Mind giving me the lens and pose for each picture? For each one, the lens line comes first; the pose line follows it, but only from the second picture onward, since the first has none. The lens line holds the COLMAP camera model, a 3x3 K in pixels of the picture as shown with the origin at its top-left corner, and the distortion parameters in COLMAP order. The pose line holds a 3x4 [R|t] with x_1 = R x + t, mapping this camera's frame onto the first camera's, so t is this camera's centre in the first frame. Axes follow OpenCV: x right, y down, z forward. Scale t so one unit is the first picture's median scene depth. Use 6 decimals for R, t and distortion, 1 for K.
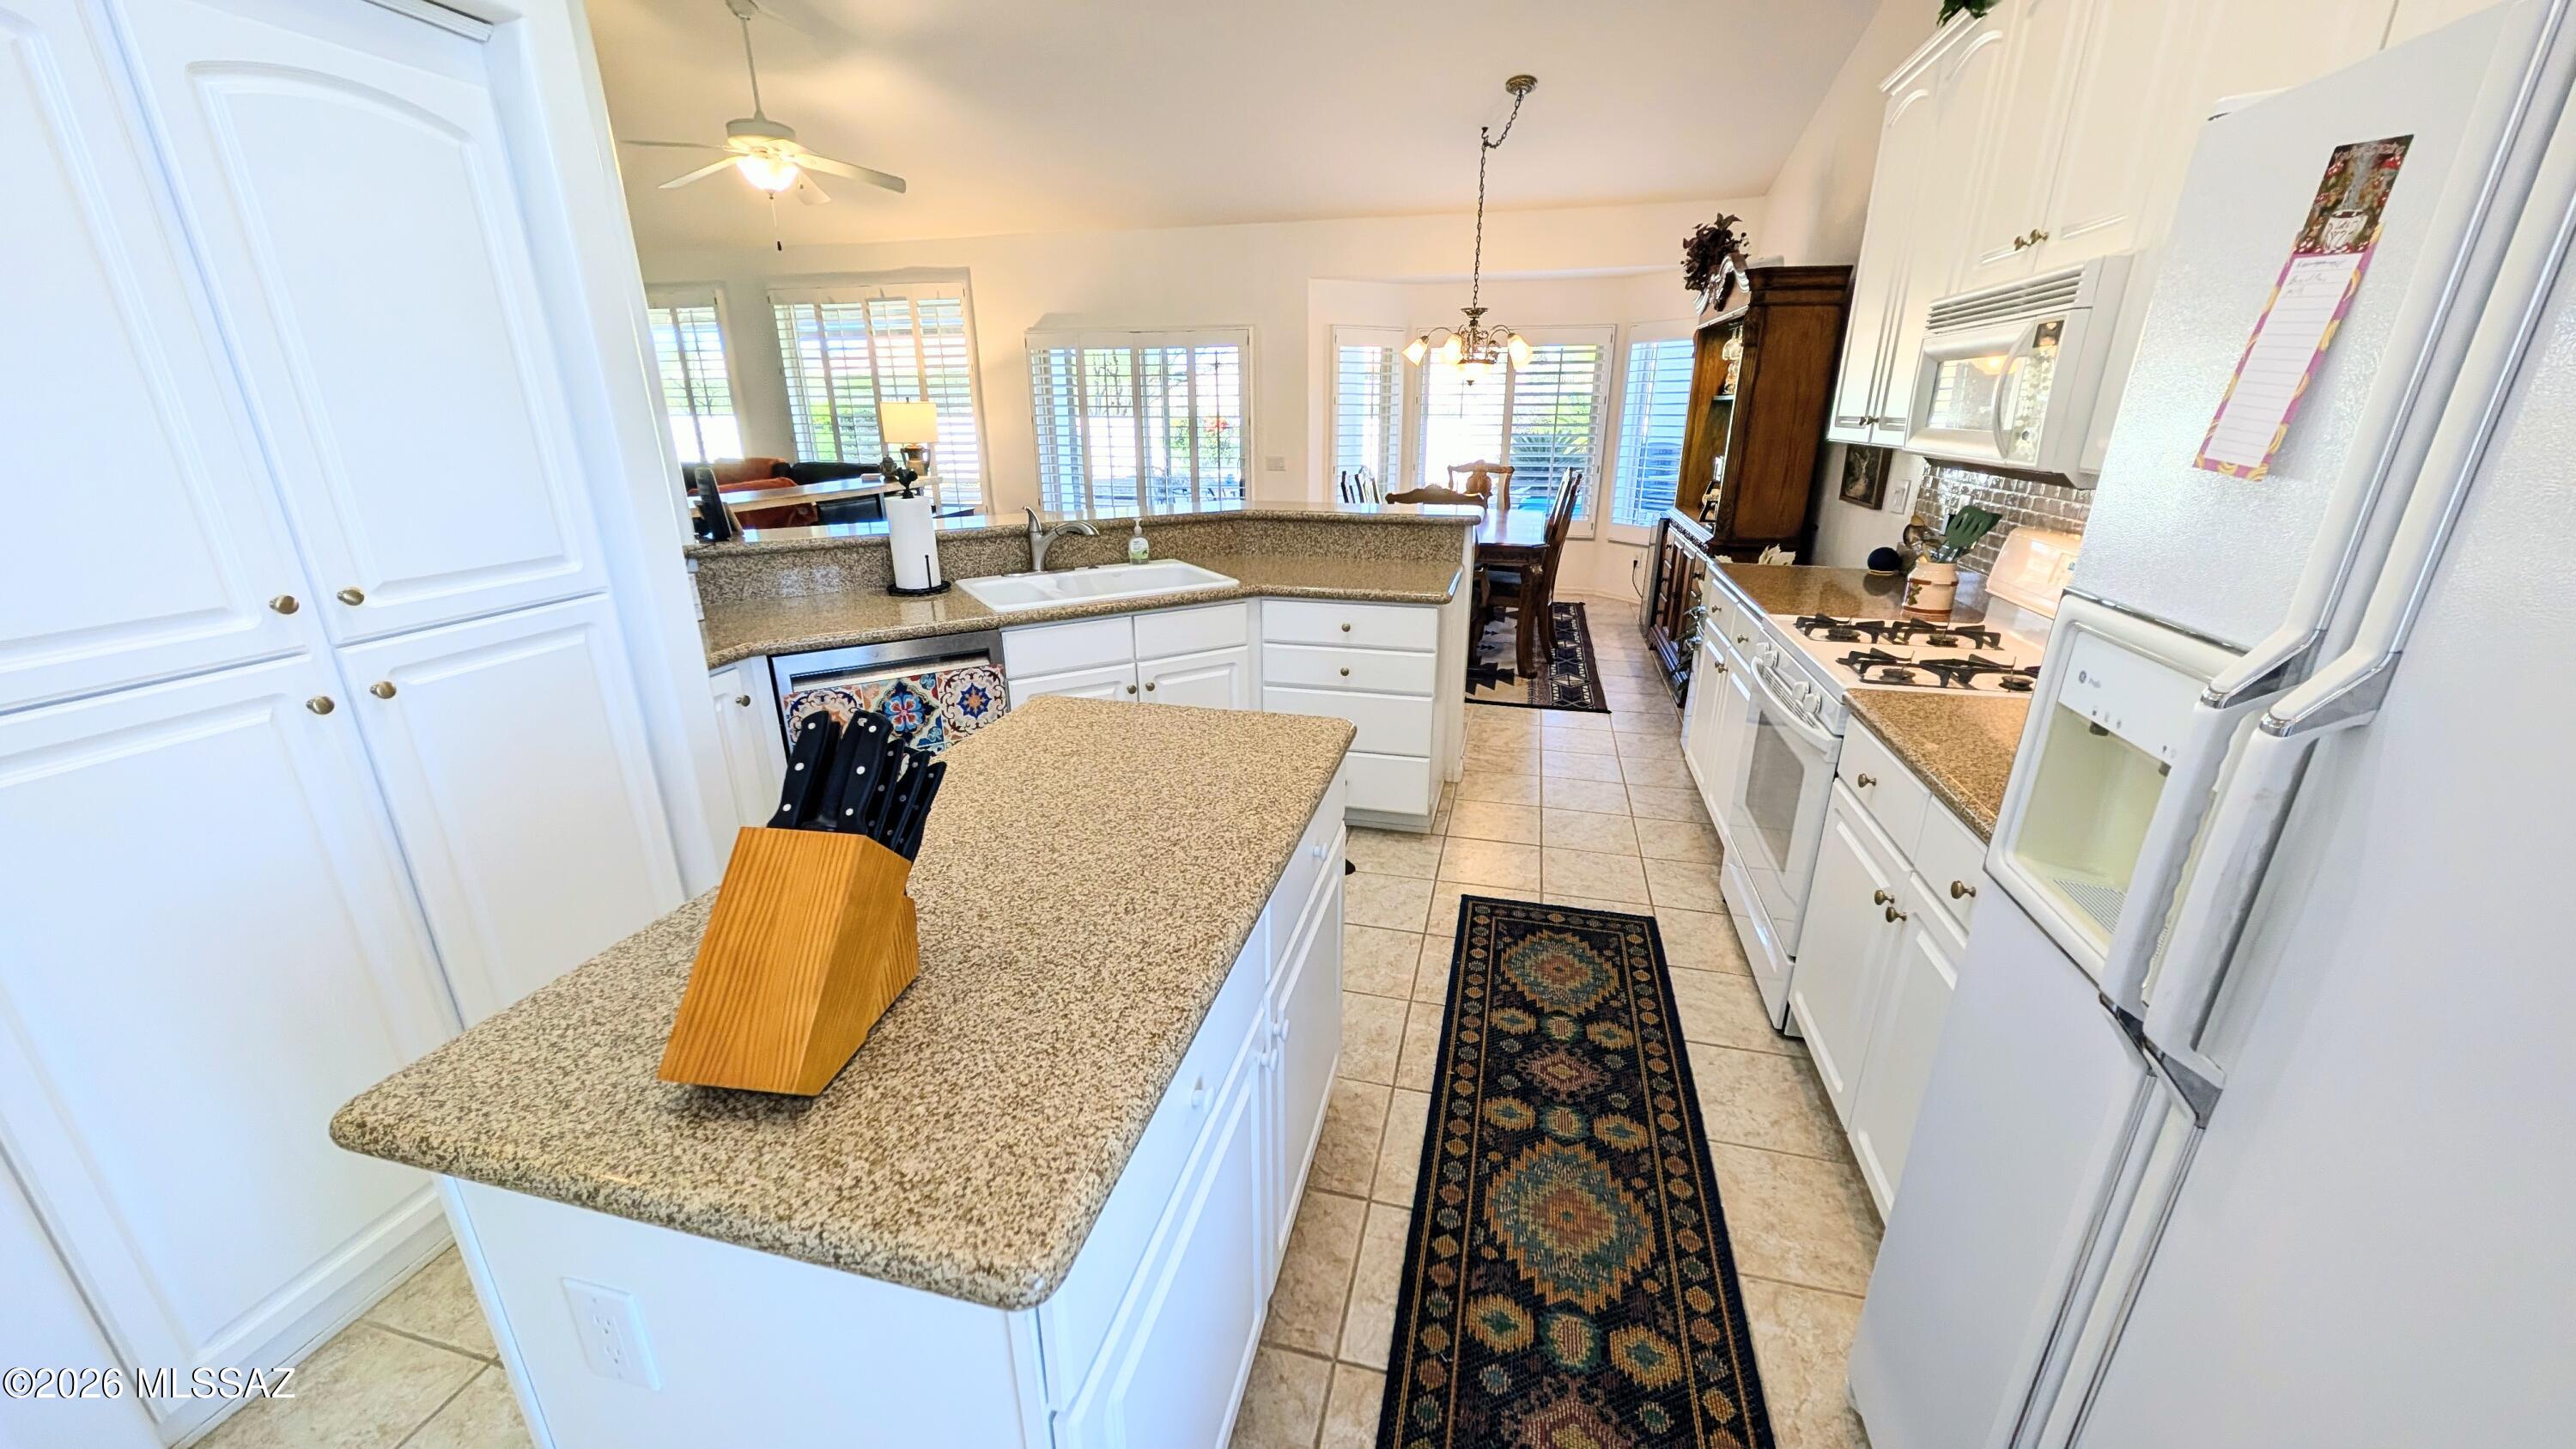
lens RADIAL K [[924.0, 0, 1290.3], [0, 924.0, 724.2], [0, 0, 1]] dist [0.004978, -0.000279]
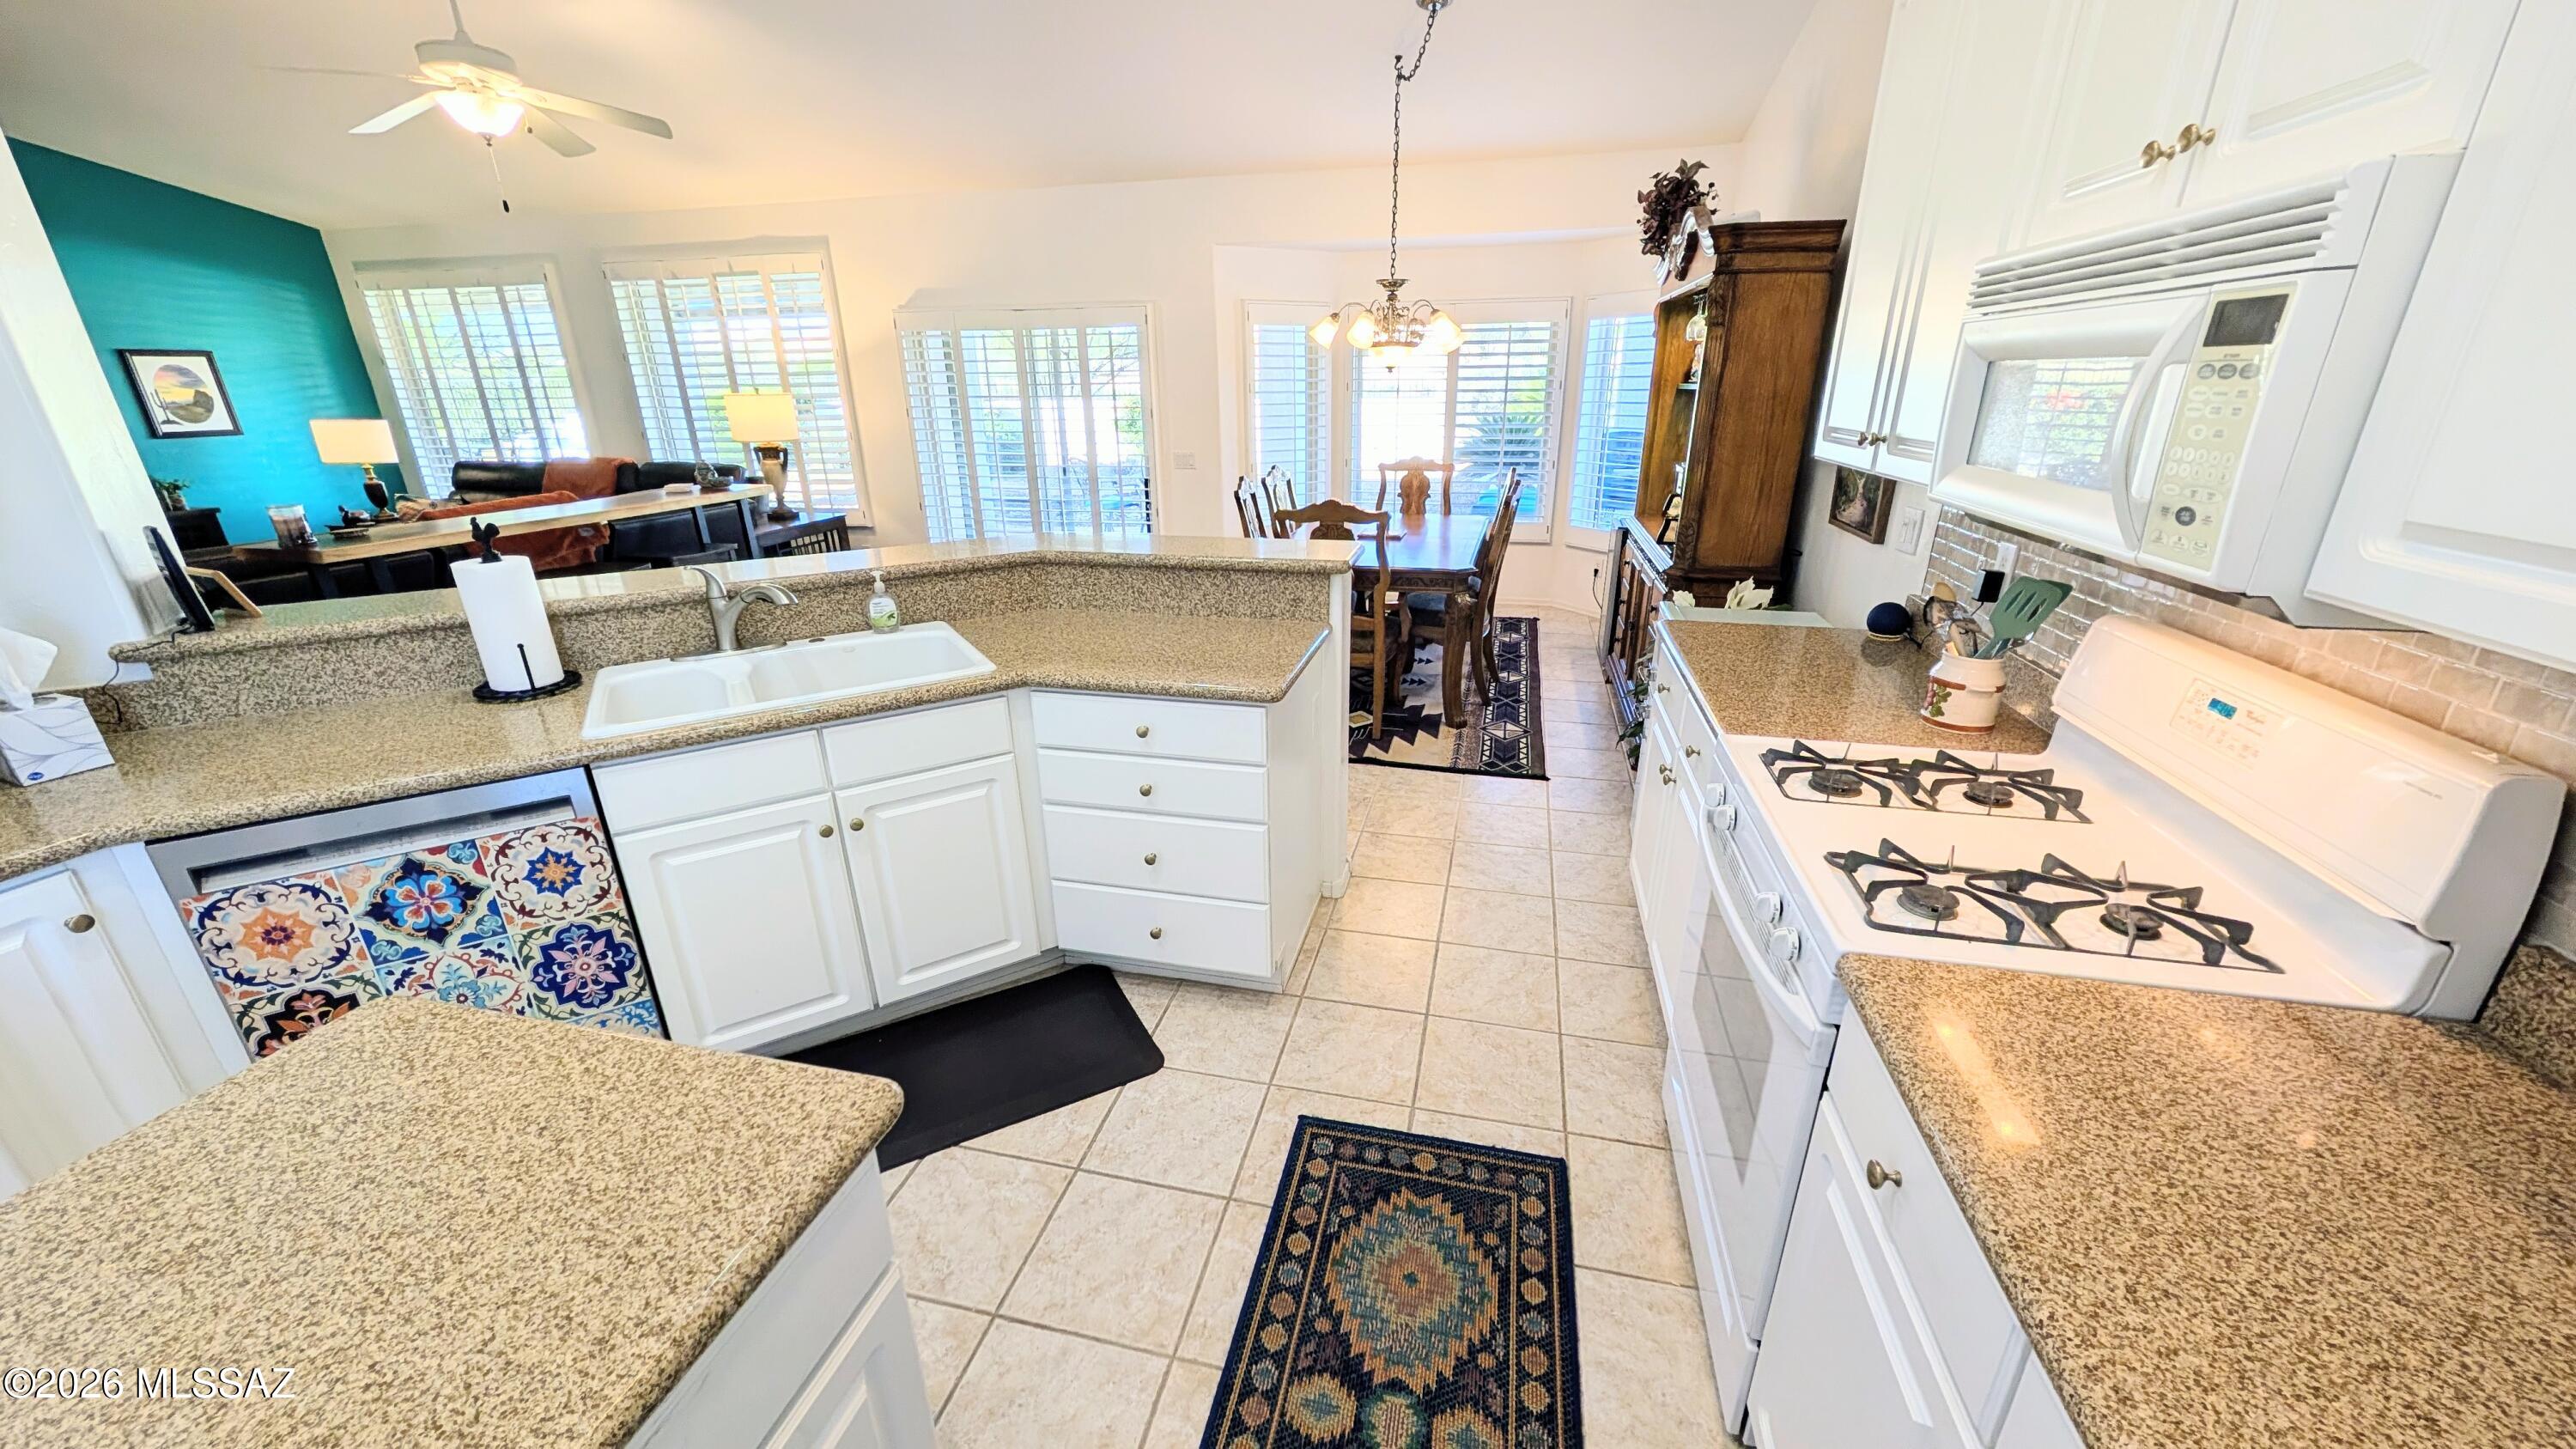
lens RADIAL K [[924.0, 0, 1288.9], [0, 924.0, 721.8], [0, 0, 1]] dist [0.004978, -0.000279]
pose [[0.999897, -0.011647, 0.008397, 0.137646], [0.011457, 0.999686, 0.022298, -0.104159], [-0.008654, -0.022199, 0.999716, 0.233859]]
